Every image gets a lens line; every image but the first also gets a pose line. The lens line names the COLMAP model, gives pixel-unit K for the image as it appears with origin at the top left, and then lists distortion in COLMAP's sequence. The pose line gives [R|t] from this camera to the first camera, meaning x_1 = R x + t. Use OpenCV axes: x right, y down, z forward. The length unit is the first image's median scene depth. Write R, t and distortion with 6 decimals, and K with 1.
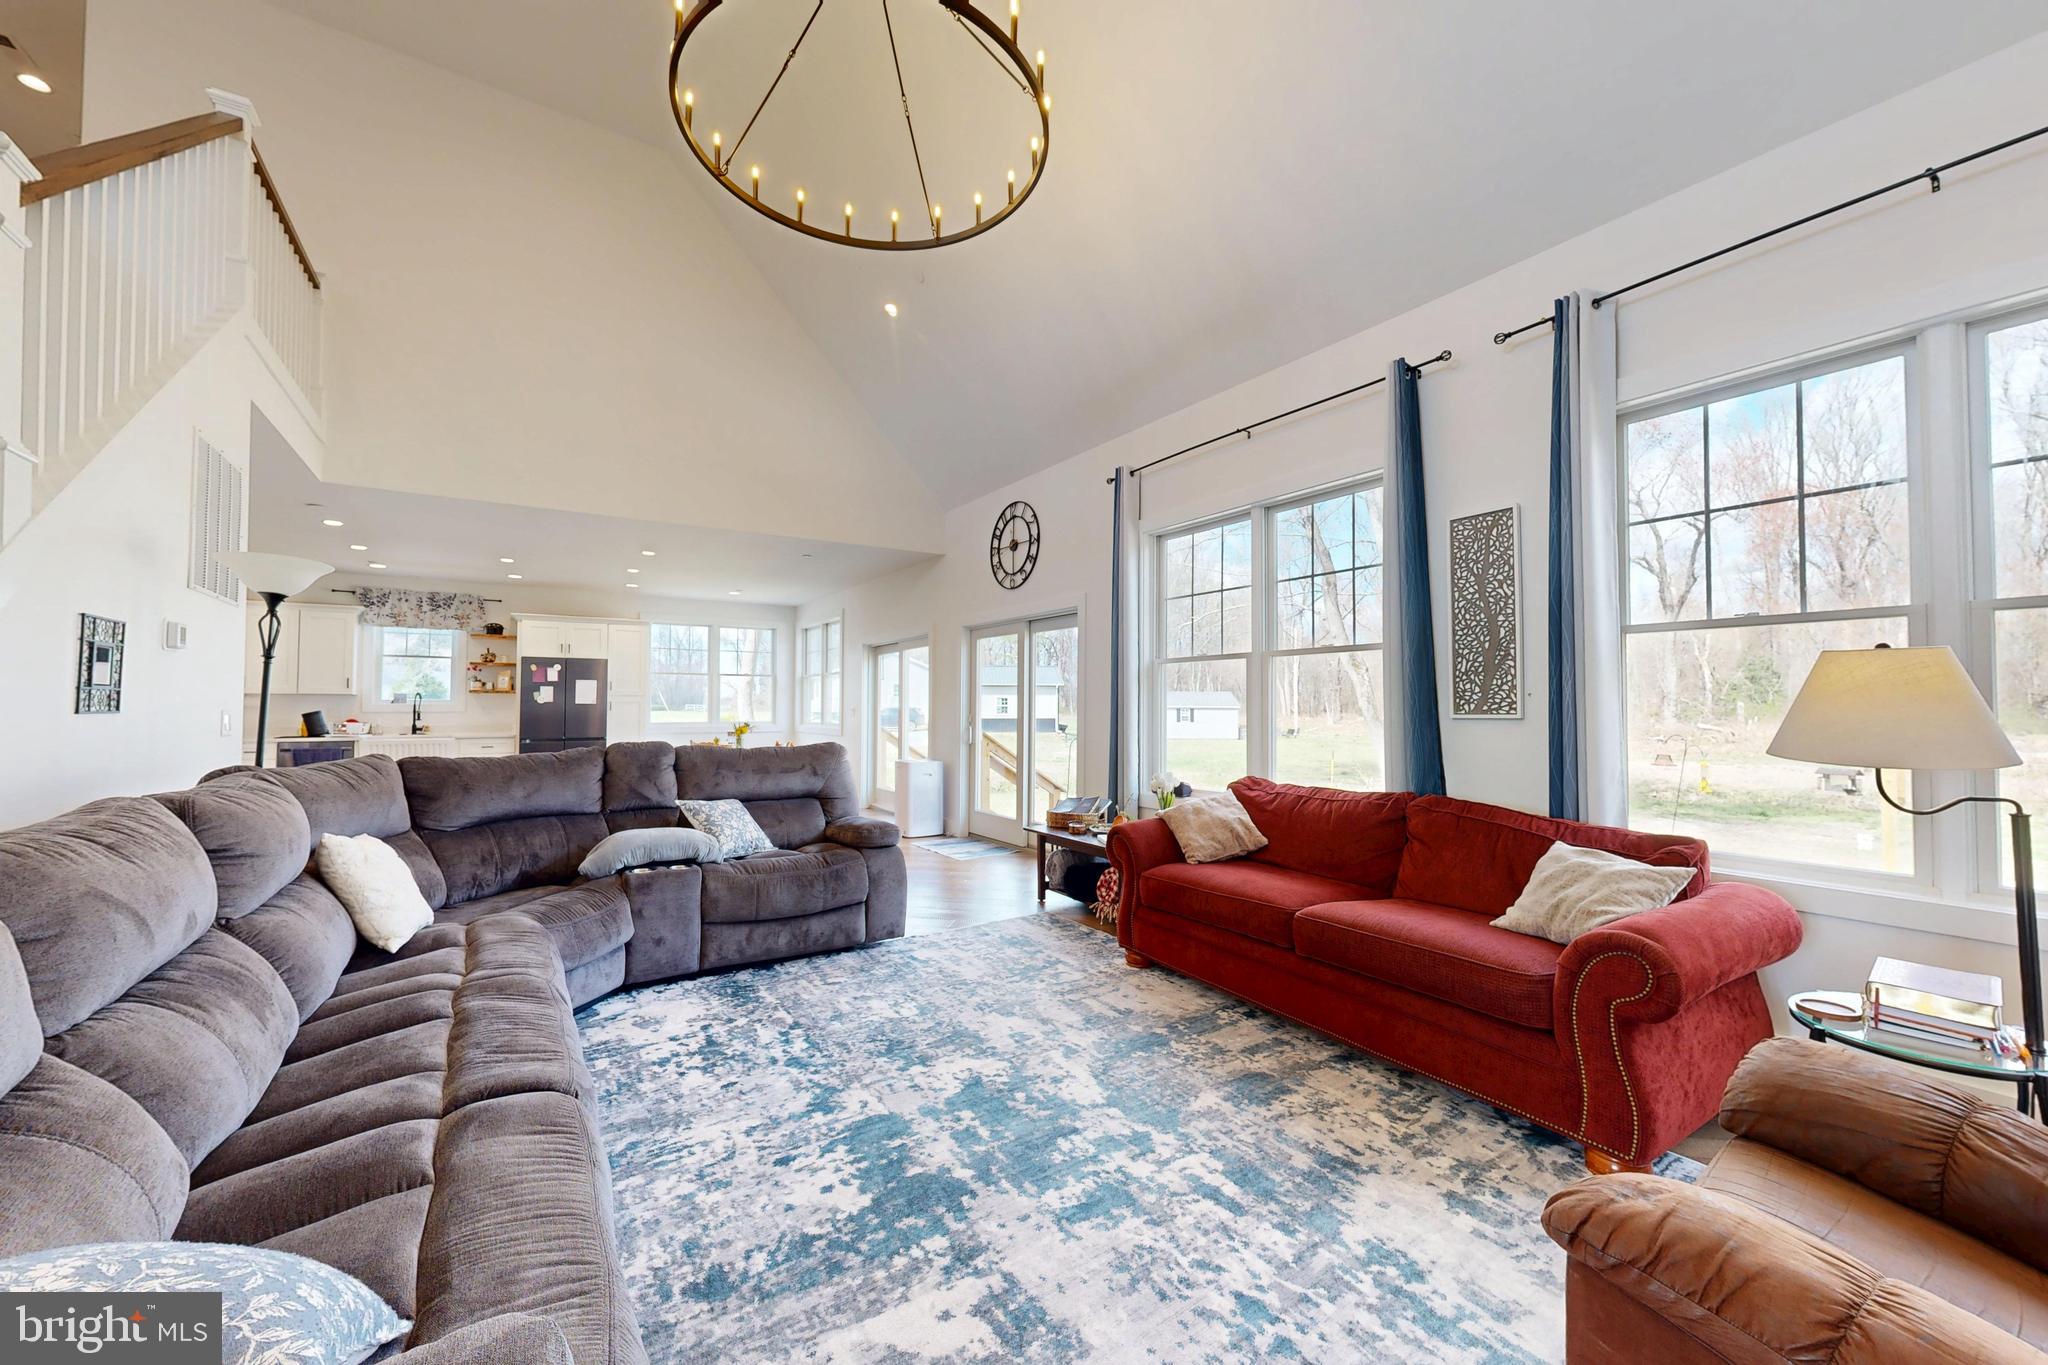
lens RADIAL K [[779.5, 0, 1024.1], [0, 779.5, 681.9], [0, 0, 1]] dist [0.000346, 0.000020]
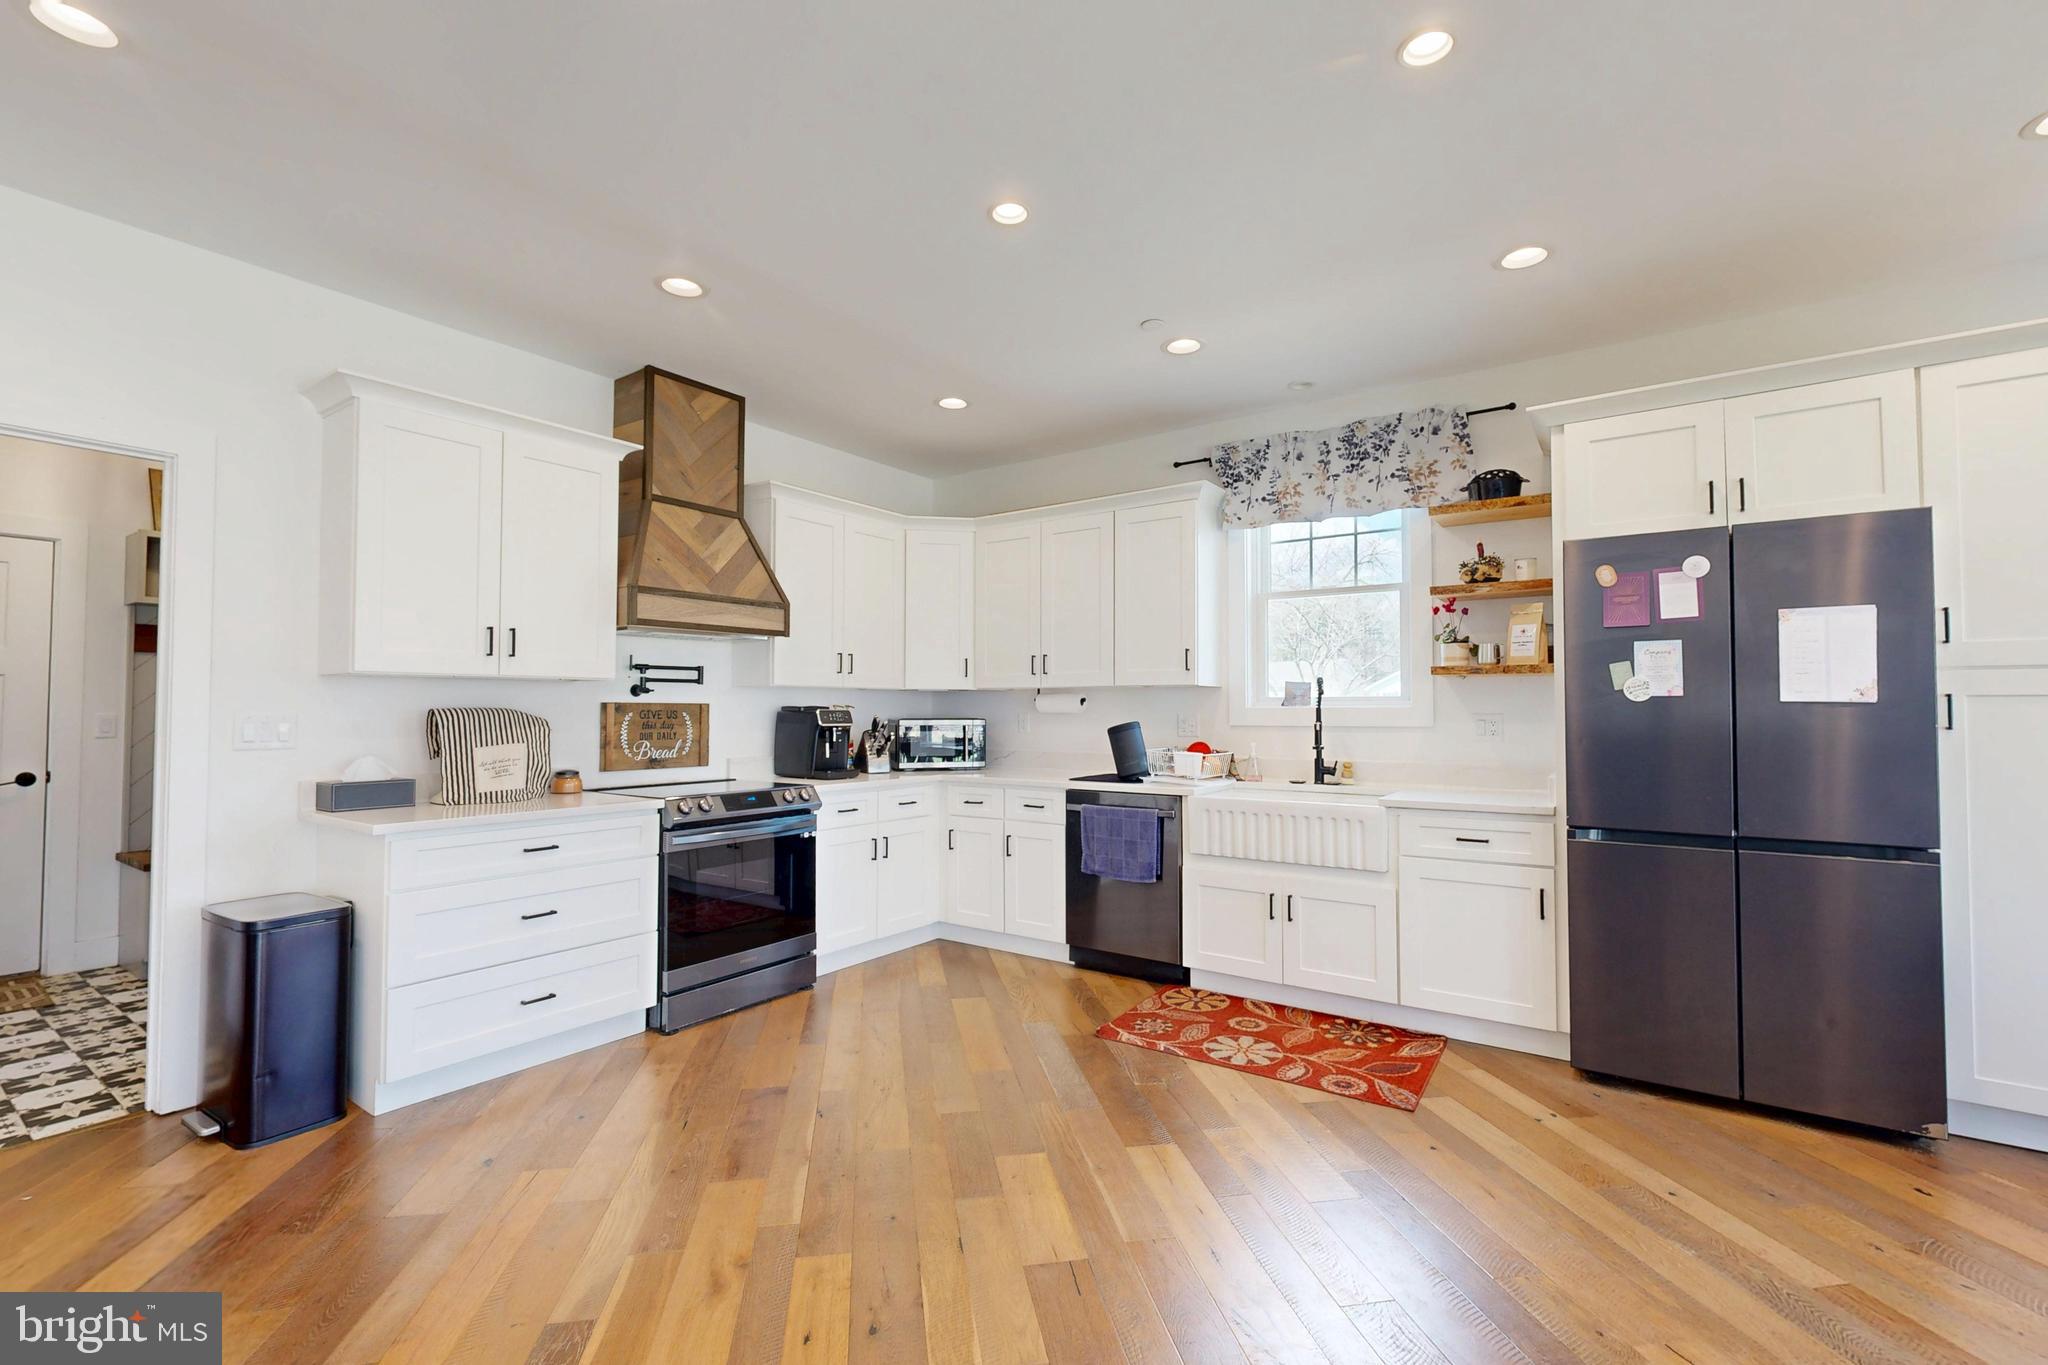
lens RADIAL K [[889.6, 0, 1024.5], [0, 889.6, 682.7], [0, 0, 1]] dist [-0.000130, 0.000070]
pose [[0.361399, -0.032404, -0.931848, -0.400043], [0.025053, 0.999373, -0.025035, 0.023032], [0.932074, -0.014298, 0.361985, 0.676299]]
